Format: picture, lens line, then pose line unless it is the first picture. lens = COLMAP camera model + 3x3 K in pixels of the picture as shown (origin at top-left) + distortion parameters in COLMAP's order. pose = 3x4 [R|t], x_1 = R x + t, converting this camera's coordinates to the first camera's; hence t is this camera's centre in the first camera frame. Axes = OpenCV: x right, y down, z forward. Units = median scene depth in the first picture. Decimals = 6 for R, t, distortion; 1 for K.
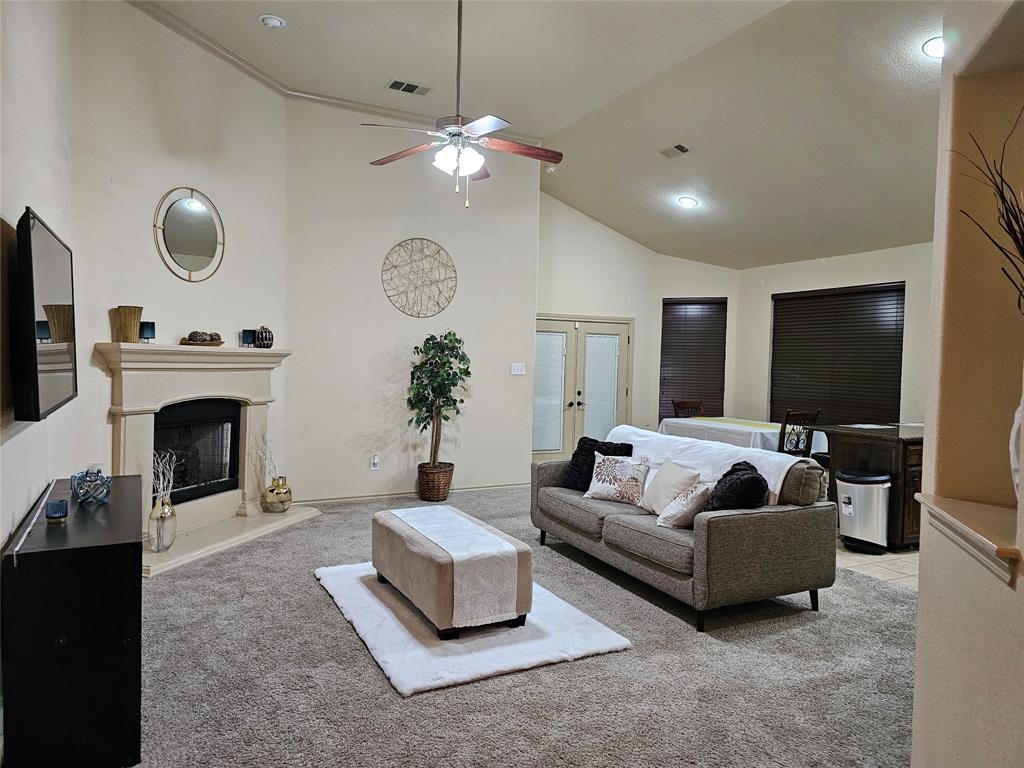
lens RADIAL K [[686.9, 0, 509.2], [0, 686.9, 380.4], [0, 0, 1]] dist [0.096157, -0.097754]
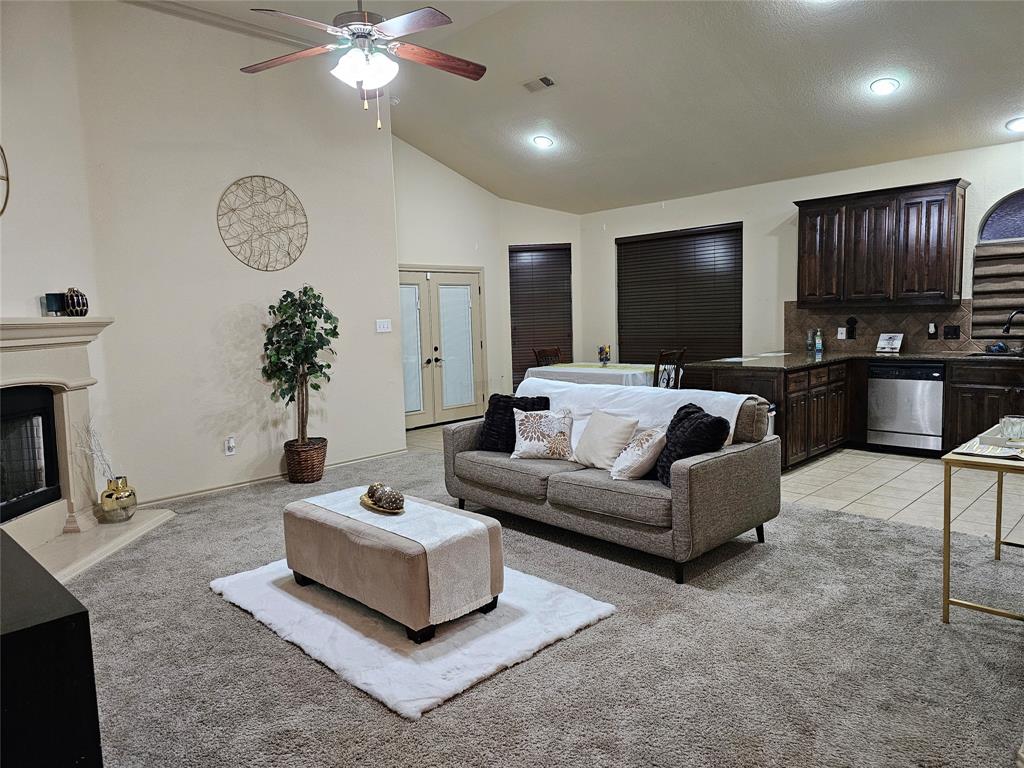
lens RADIAL K [[686.9, 0, 509.2], [0, 686.9, 380.4], [0, 0, 1]] dist [0.096157, -0.097754]
pose [[0.952787, -0.082773, 0.292139, -0.130893], [0.063736, 0.995211, 0.074108, -0.002800], [-0.296874, -0.051989, 0.953500, 0.107567]]
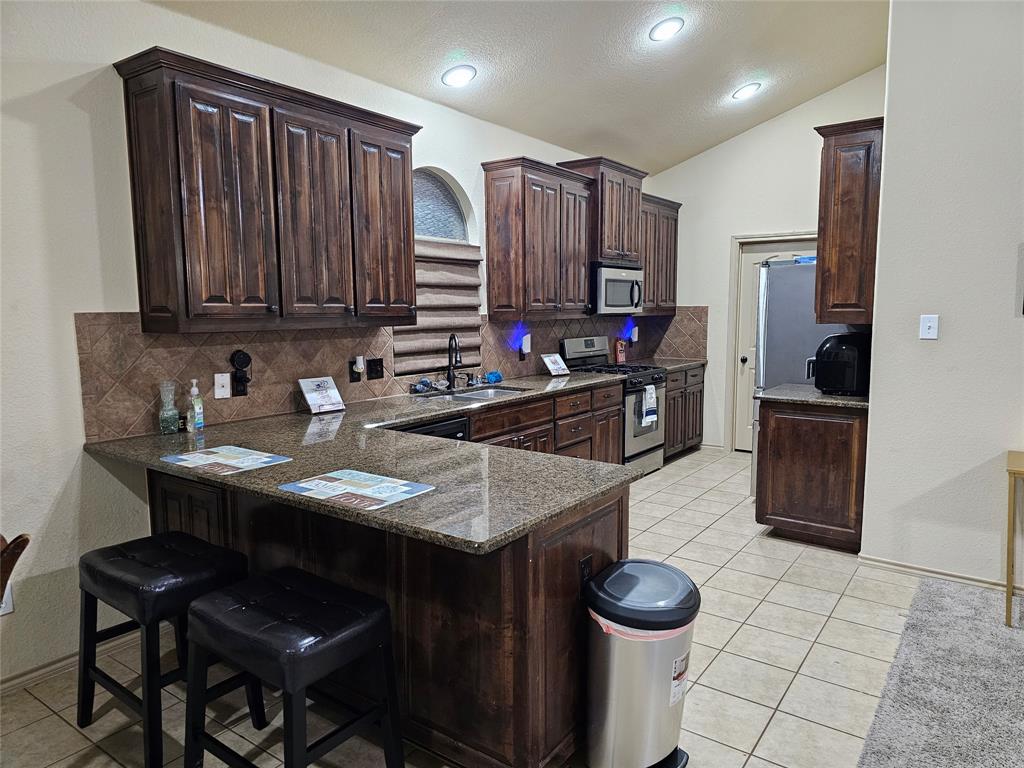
lens RADIAL K [[686.9, 0, 509.2], [0, 686.9, 380.4], [0, 0, 1]] dist [0.096157, -0.097754]
pose [[-0.445876, -0.121002, 0.886878, 0.165868], [0.022300, 0.989011, 0.146148, -0.035751], [-0.894817, 0.084941, -0.438278, 1.073747]]
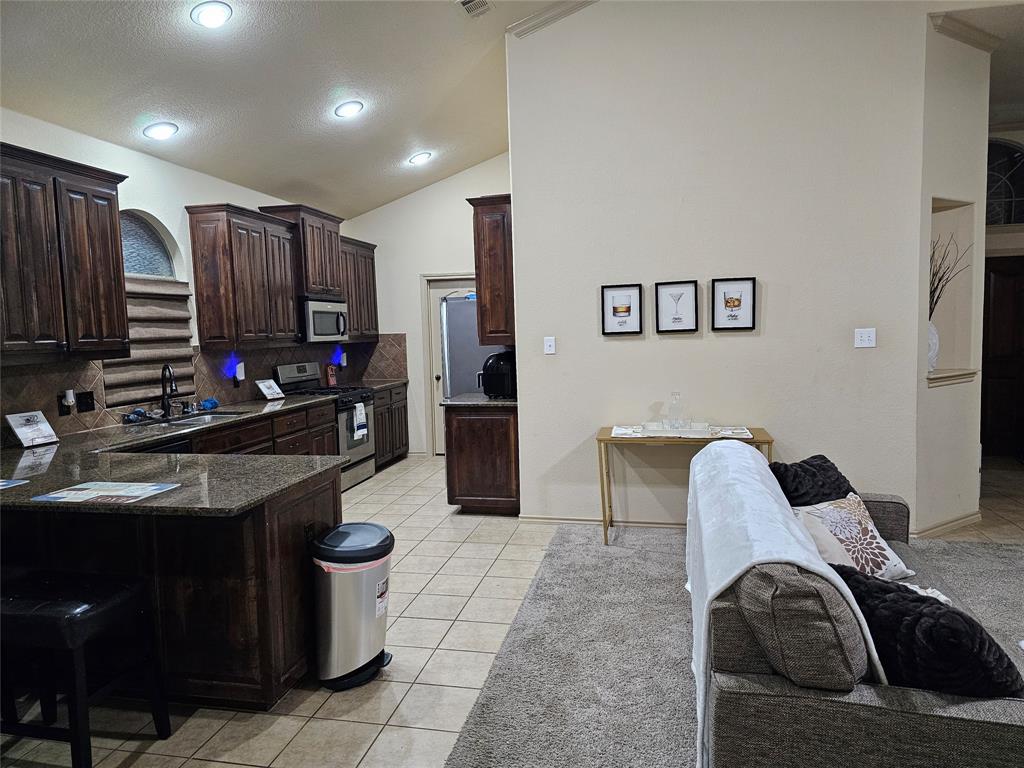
lens RADIAL K [[686.9, 0, 509.2], [0, 686.9, 380.4], [0, 0, 1]] dist [0.096157, -0.097754]
pose [[-0.766922, -0.053116, 0.639538, 0.049546], [0.030383, 0.992446, 0.118860, -0.043345], [-0.641020, 0.110587, -0.759515, 1.152515]]
